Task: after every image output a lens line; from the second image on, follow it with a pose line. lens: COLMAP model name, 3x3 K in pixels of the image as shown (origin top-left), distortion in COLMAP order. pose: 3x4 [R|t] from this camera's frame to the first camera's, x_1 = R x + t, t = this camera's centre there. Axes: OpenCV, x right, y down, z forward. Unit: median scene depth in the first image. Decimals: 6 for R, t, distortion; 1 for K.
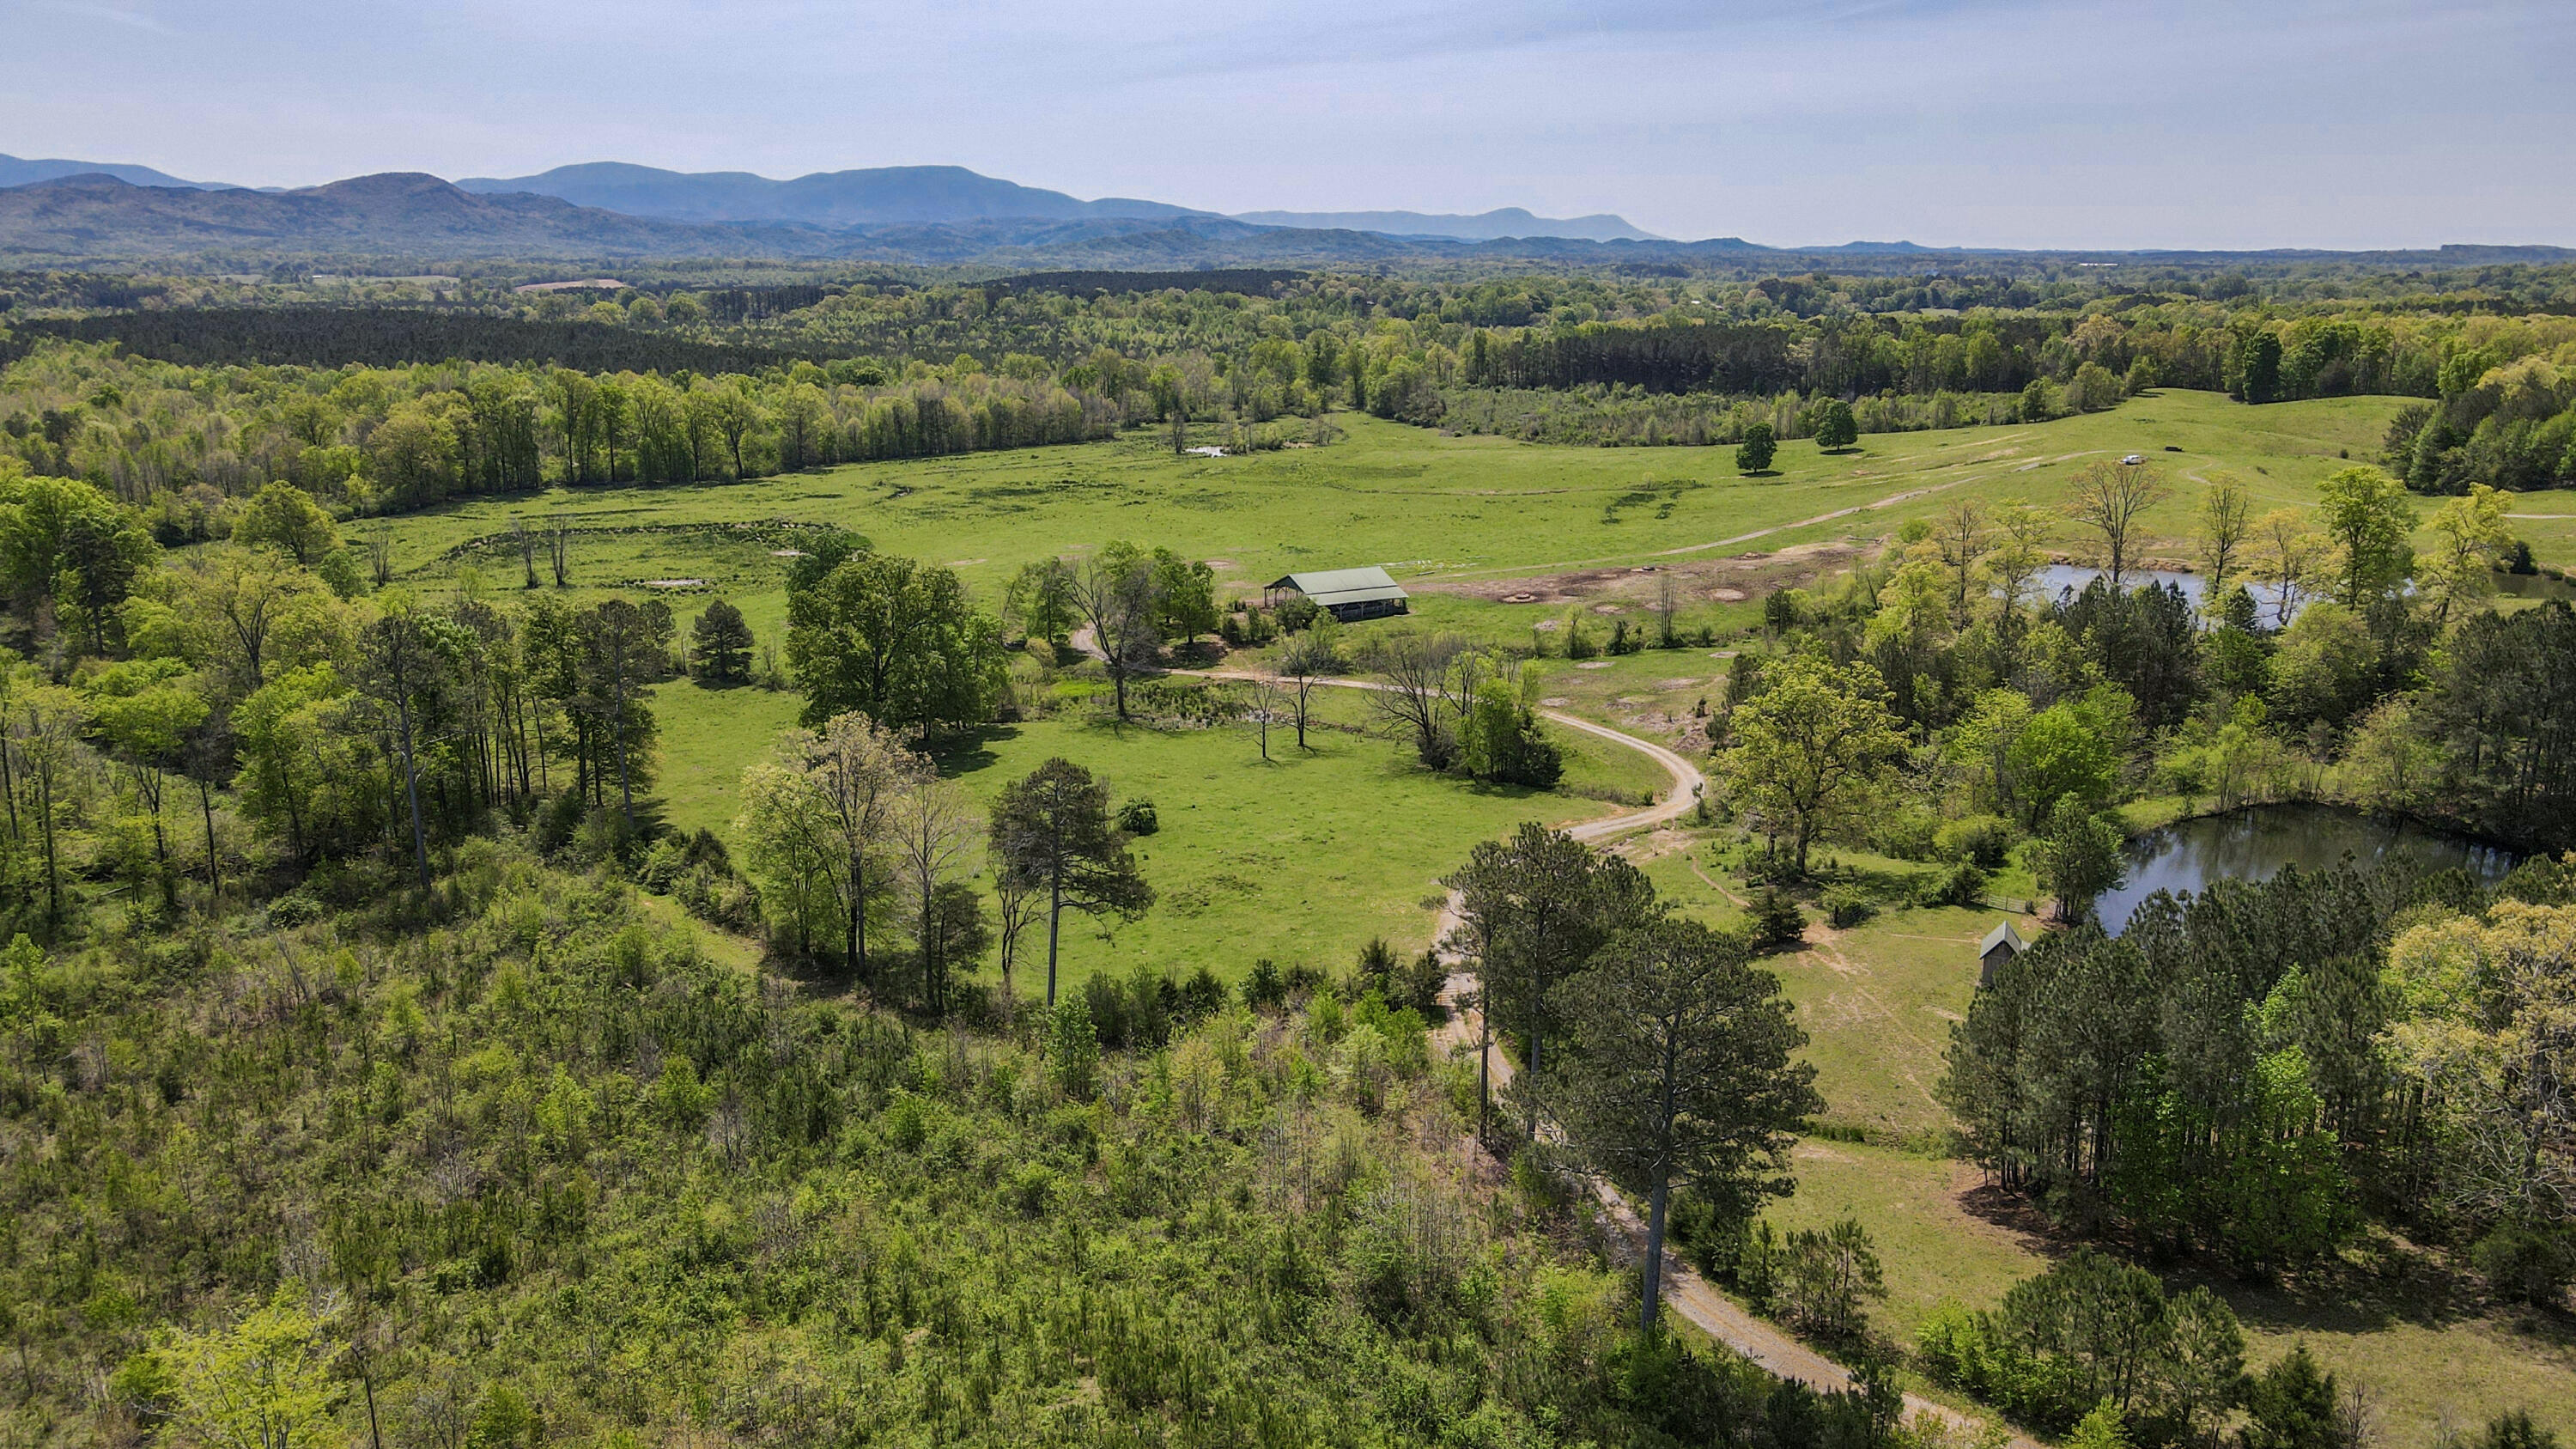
lens RADIAL K [[1921.9, 0, 1295.9], [0, 1921.9, 719.7], [0, 0, 1]] dist [-0.019725, 0.074092]
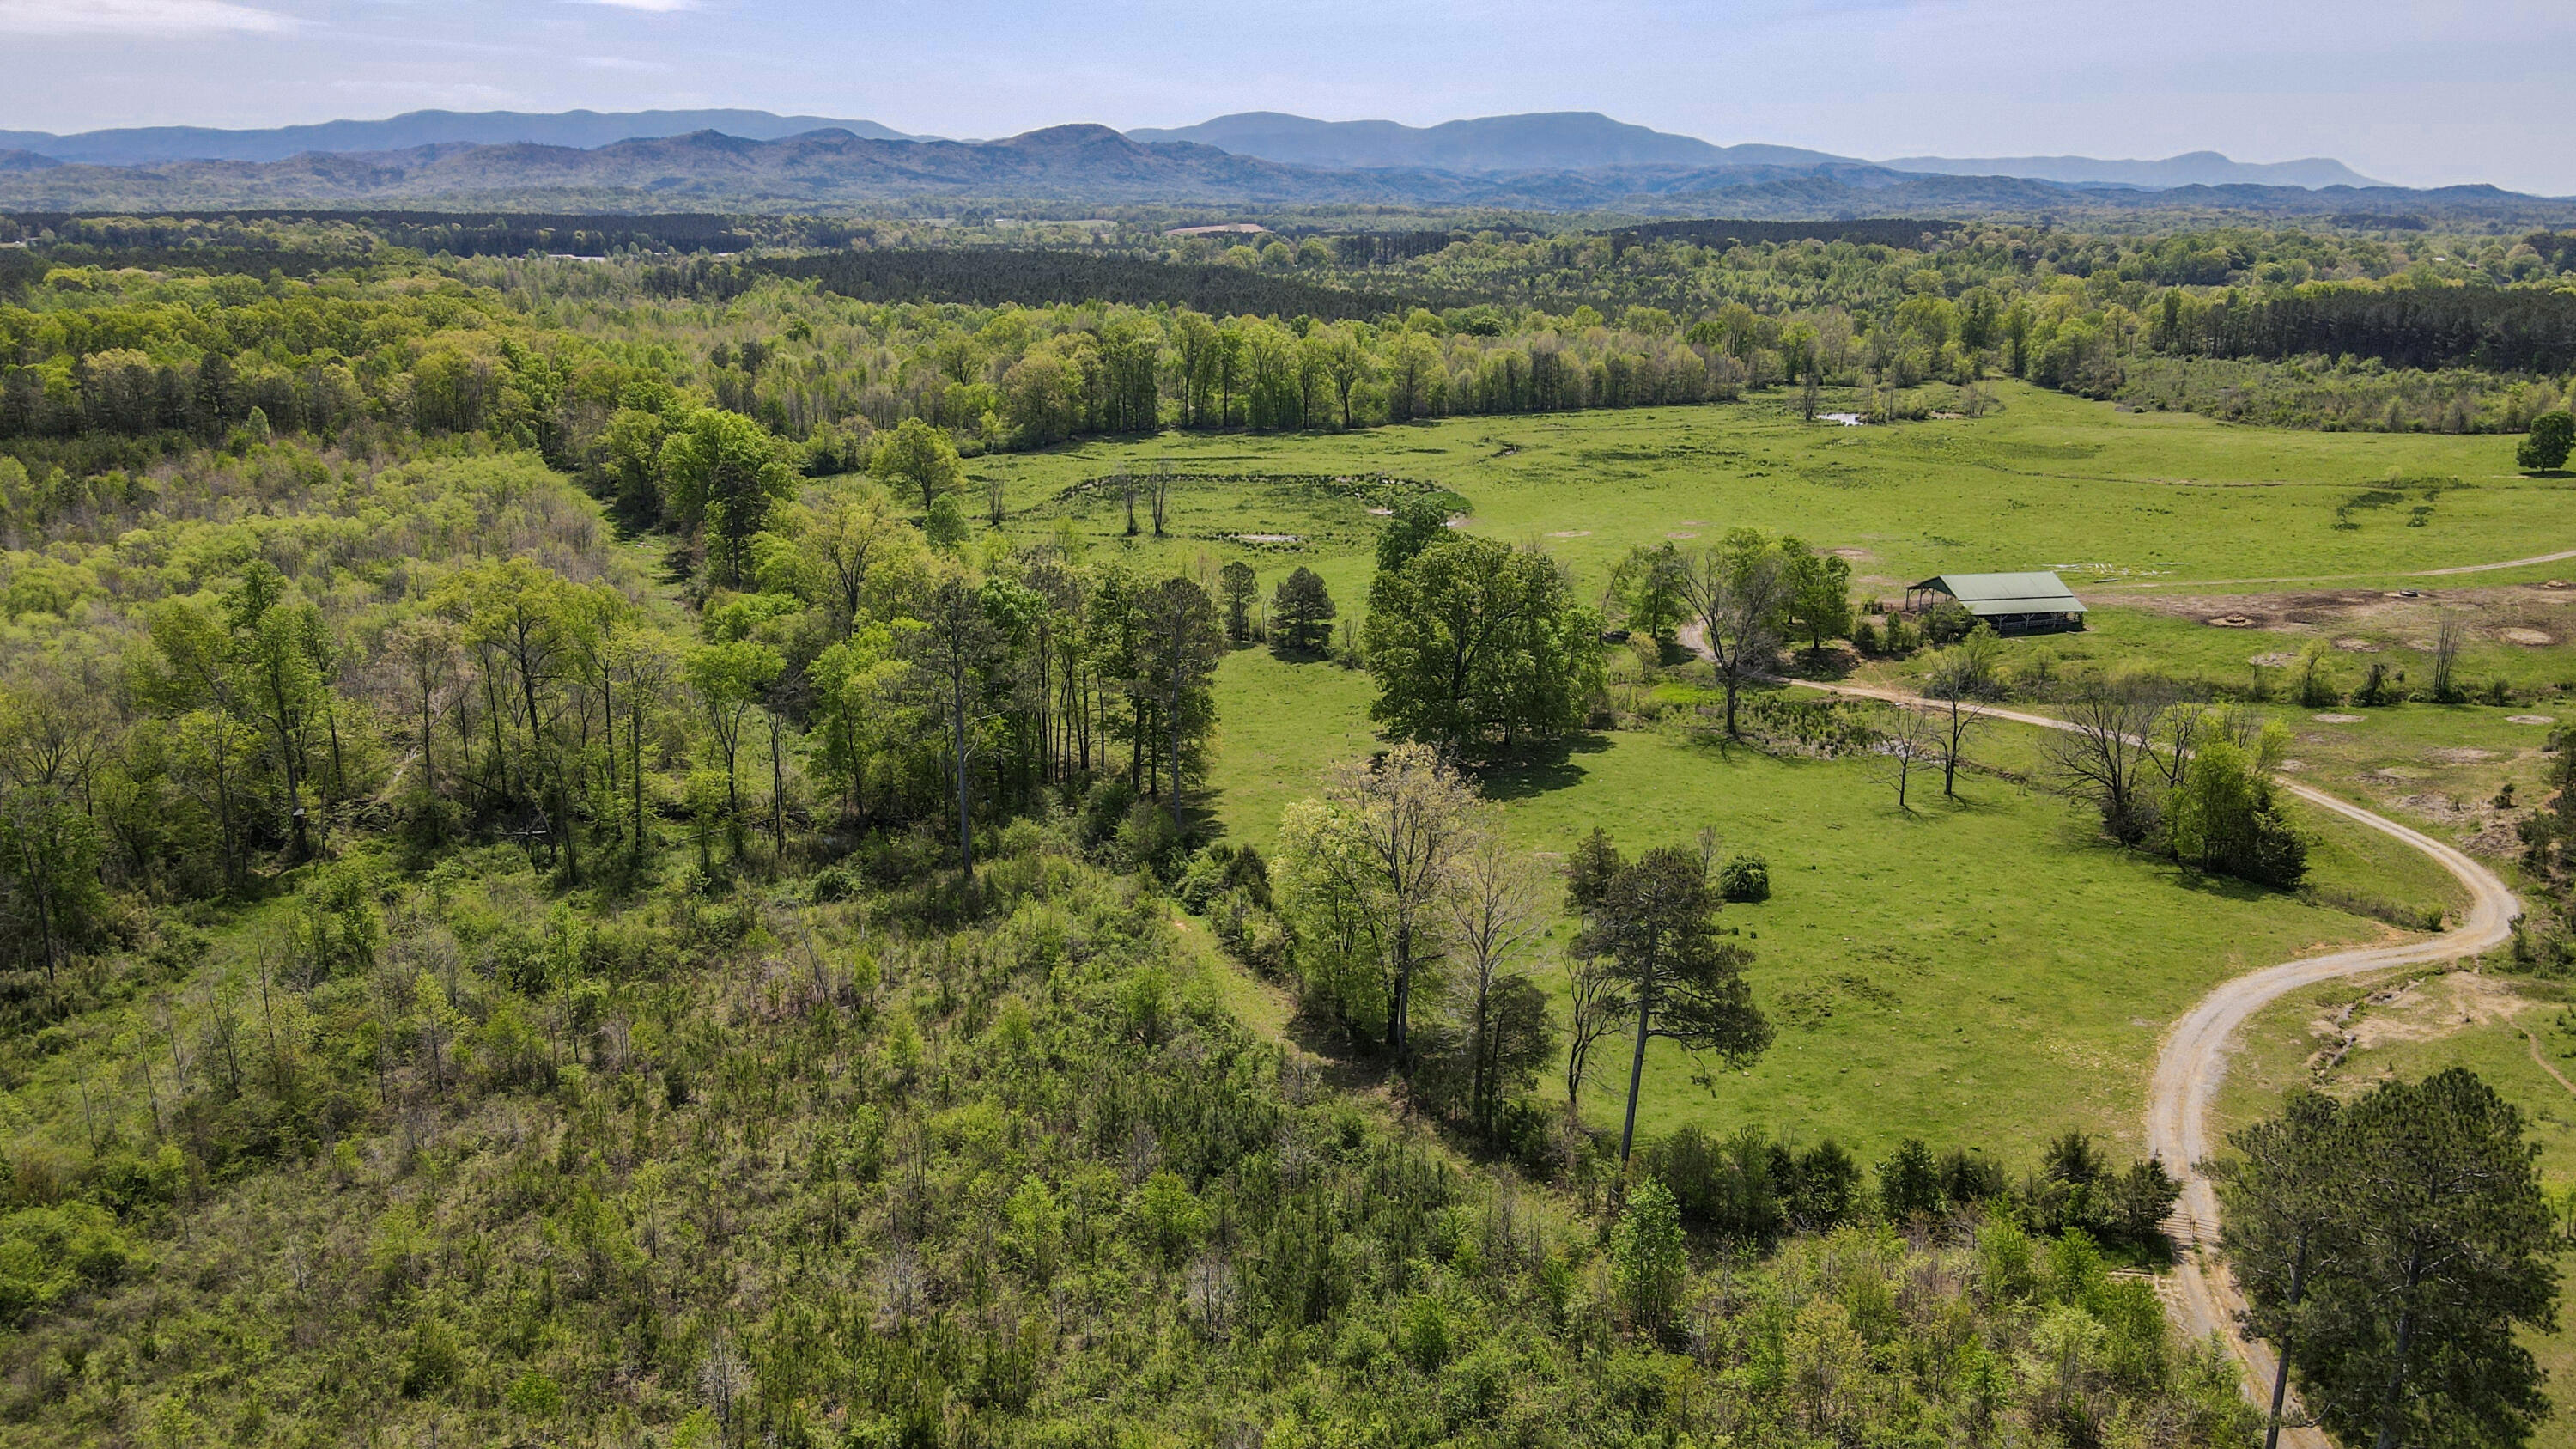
lens RADIAL K [[1924.3, 0, 1288.1], [0, 1924.3, 724.4], [0, 0, 1]] dist [-0.013535, 0.055404]
pose [[0.949693, 0.086729, -0.300934, -0.017238], [-0.078431, 0.996134, 0.039572, -0.022073], [0.303203, -0.013978, 0.952824, 0.098116]]
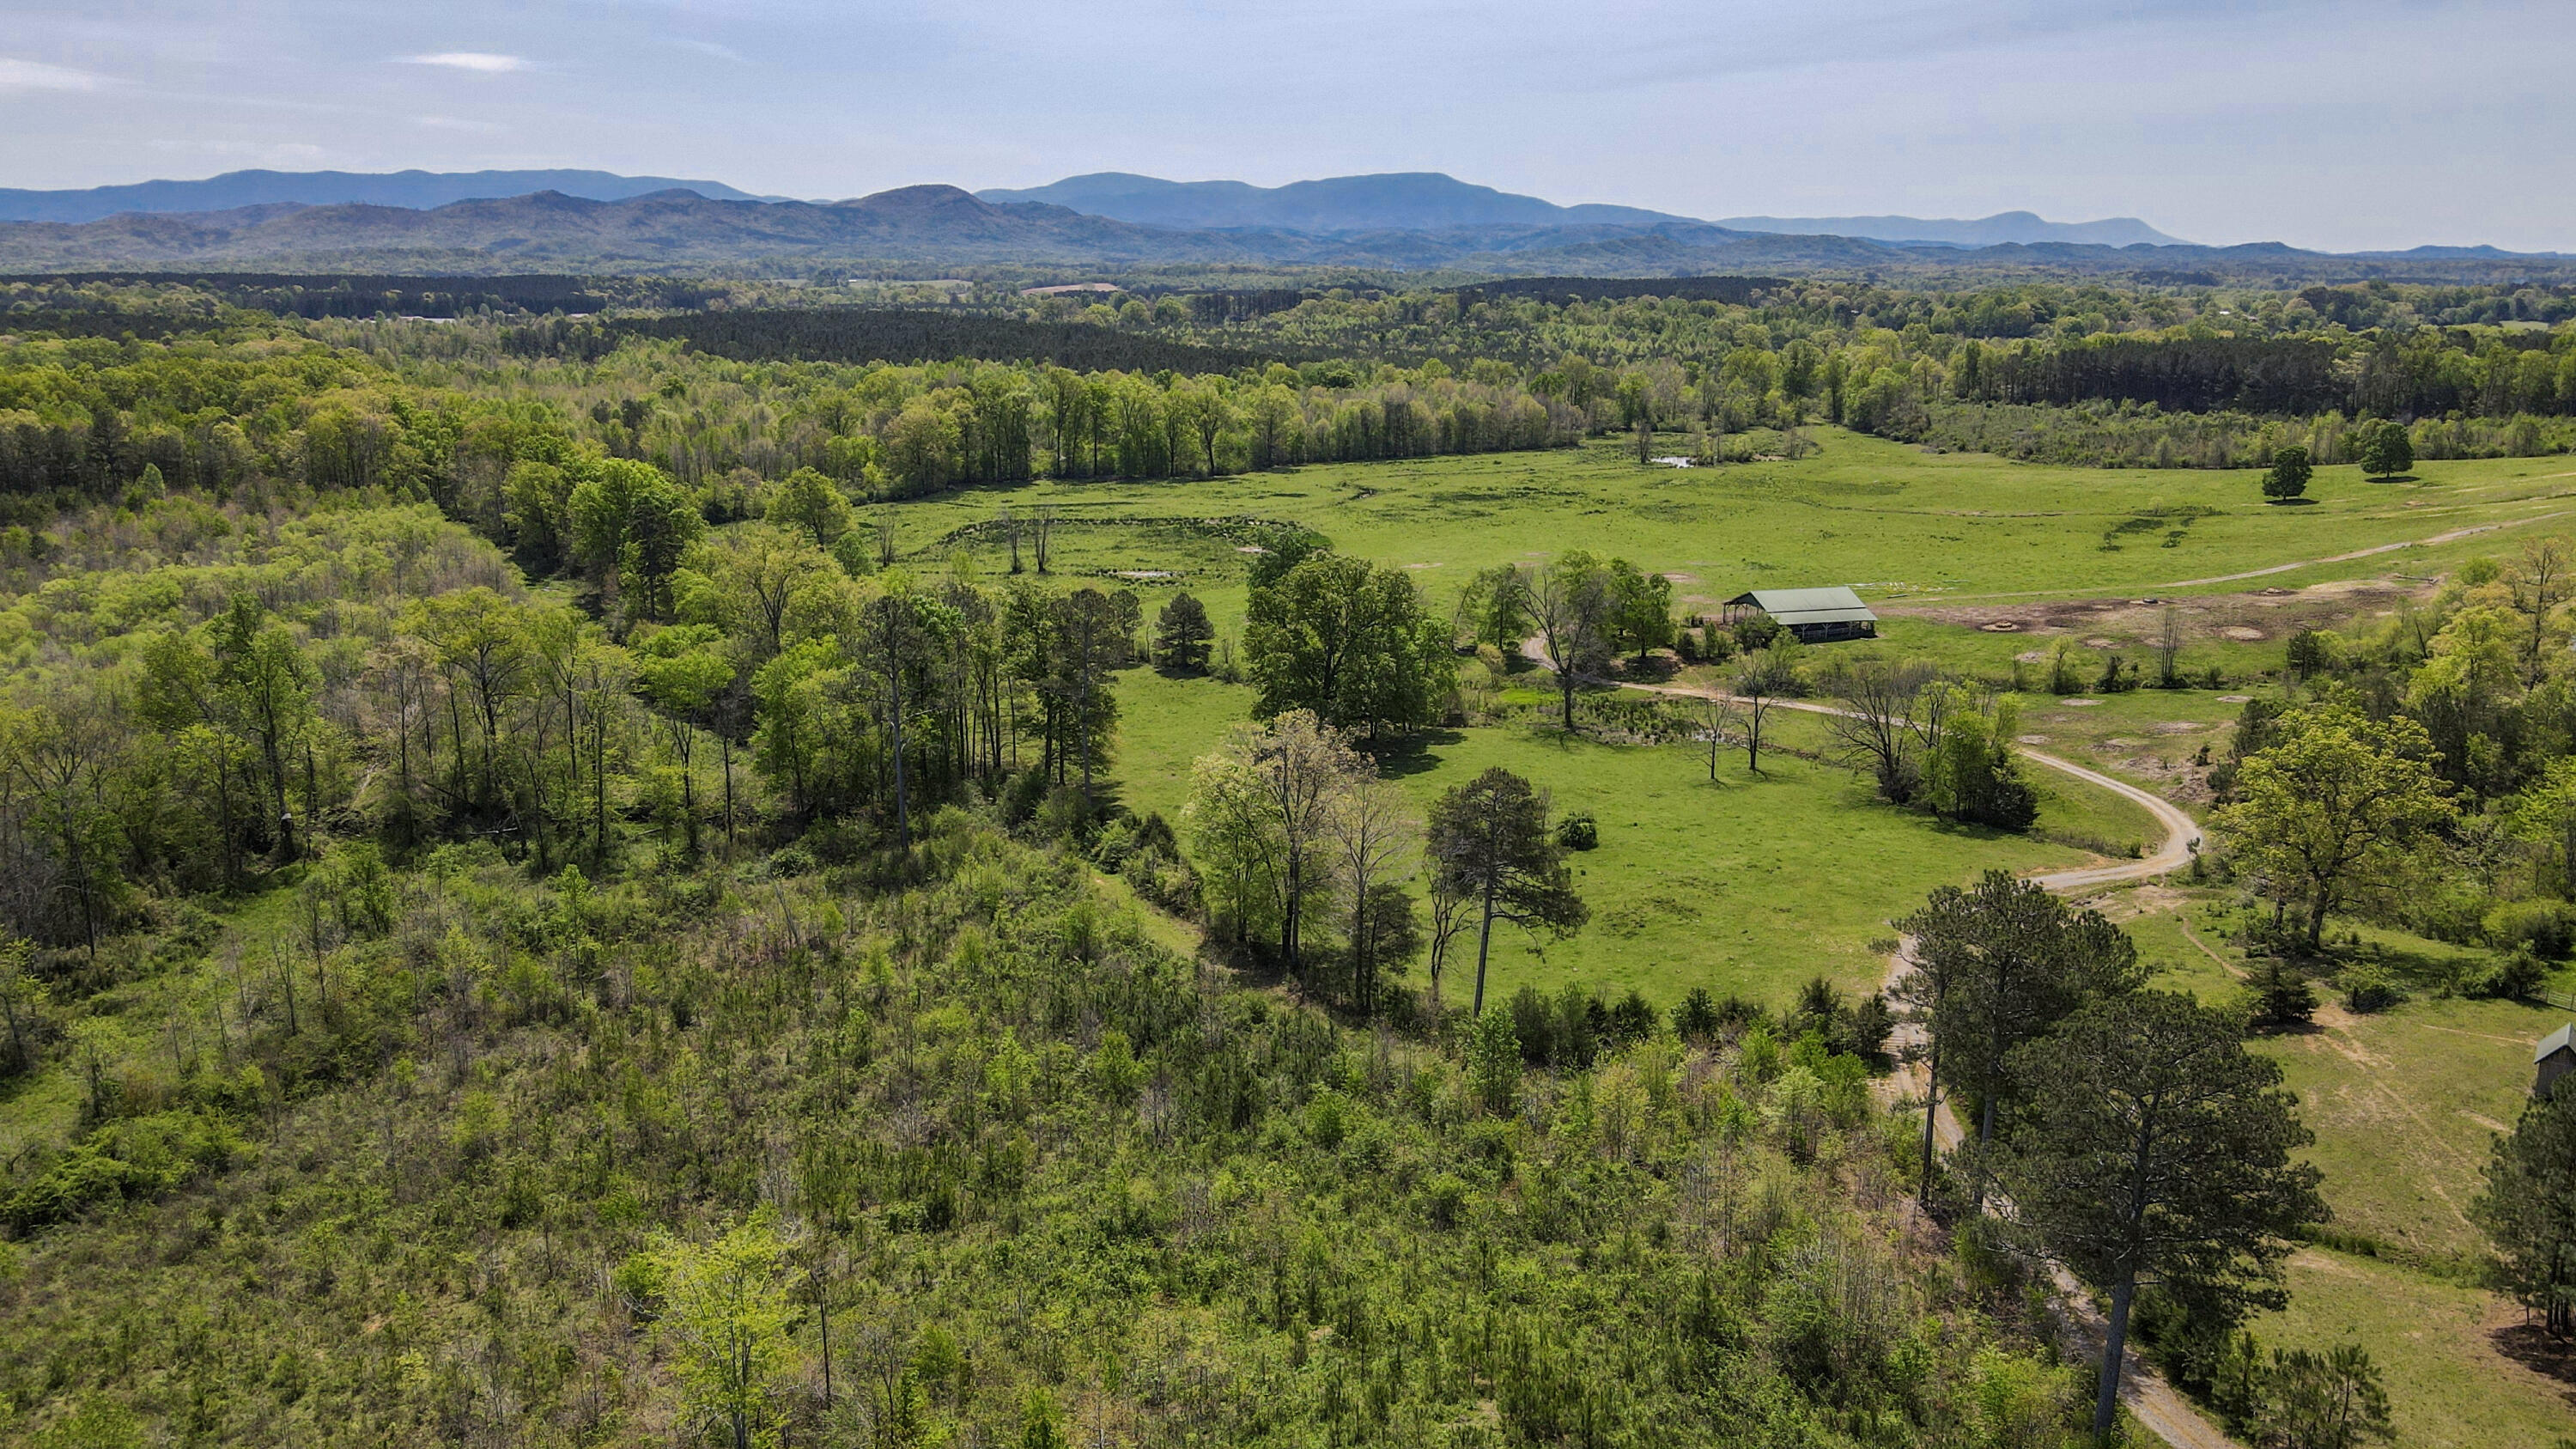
lens RADIAL K [[1924.3, 0, 1288.1], [0, 1924.3, 724.4], [0, 0, 1]] dist [-0.013535, 0.055404]
pose [[0.970577, 0.058189, -0.233654, 0.000645], [-0.058430, 0.998274, 0.005894, -0.000734], [0.233594, 0.007932, 0.972302, 0.004347]]
